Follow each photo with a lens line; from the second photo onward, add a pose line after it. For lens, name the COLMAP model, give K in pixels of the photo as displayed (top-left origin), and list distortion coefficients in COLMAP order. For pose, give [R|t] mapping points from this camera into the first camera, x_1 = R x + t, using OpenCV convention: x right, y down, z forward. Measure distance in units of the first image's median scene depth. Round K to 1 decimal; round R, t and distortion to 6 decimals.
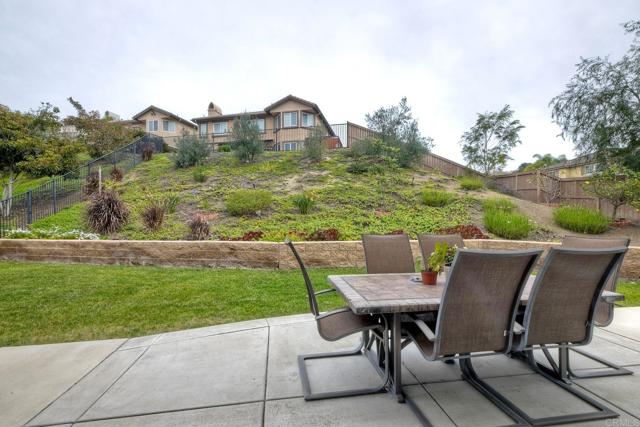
lens RADIAL K [[285.1, 0, 320.2], [0, 285.1, 212.6], [0, 0, 1]] dist [0.002375, 0.000046]
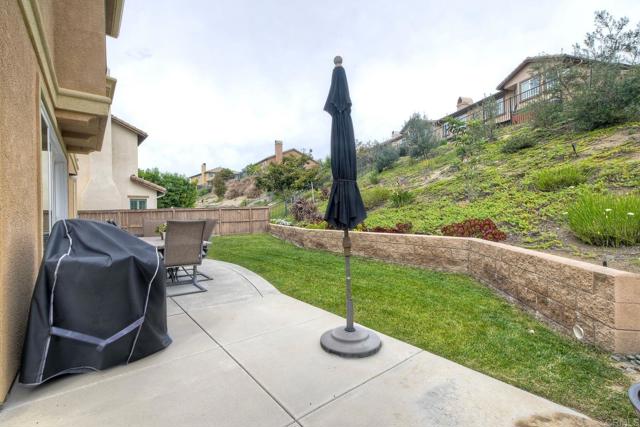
lens RADIAL K [[285.1, 0, 320.2], [0, 285.1, 212.6], [0, 0, 1]] dist [0.002375, 0.000046]
pose [[0.476805, 0.002389, -0.879006, 0.735042], [0.014672, 0.999835, 0.010676, 0.004712], [0.878887, -0.017987, 0.476691, 0.236722]]
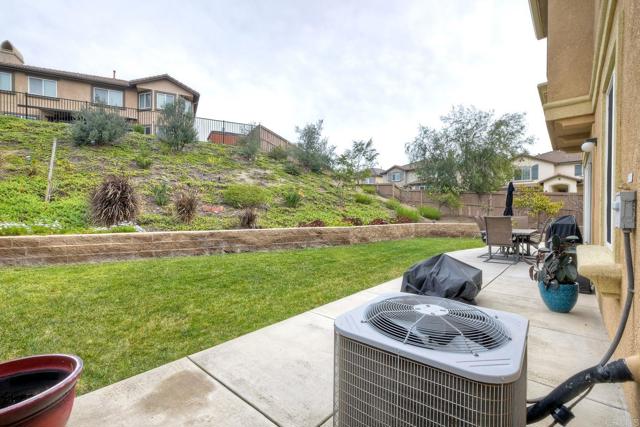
lens RADIAL K [[285.1, 0, 320.2], [0, 285.1, 212.6], [0, 0, 1]] dist [0.002375, 0.000046]
pose [[0.772767, 0.005654, 0.634664, -0.682015], [-0.014707, 0.999851, 0.009000, 0.013256], [-0.634519, -0.016288, 0.772736, -0.010966]]
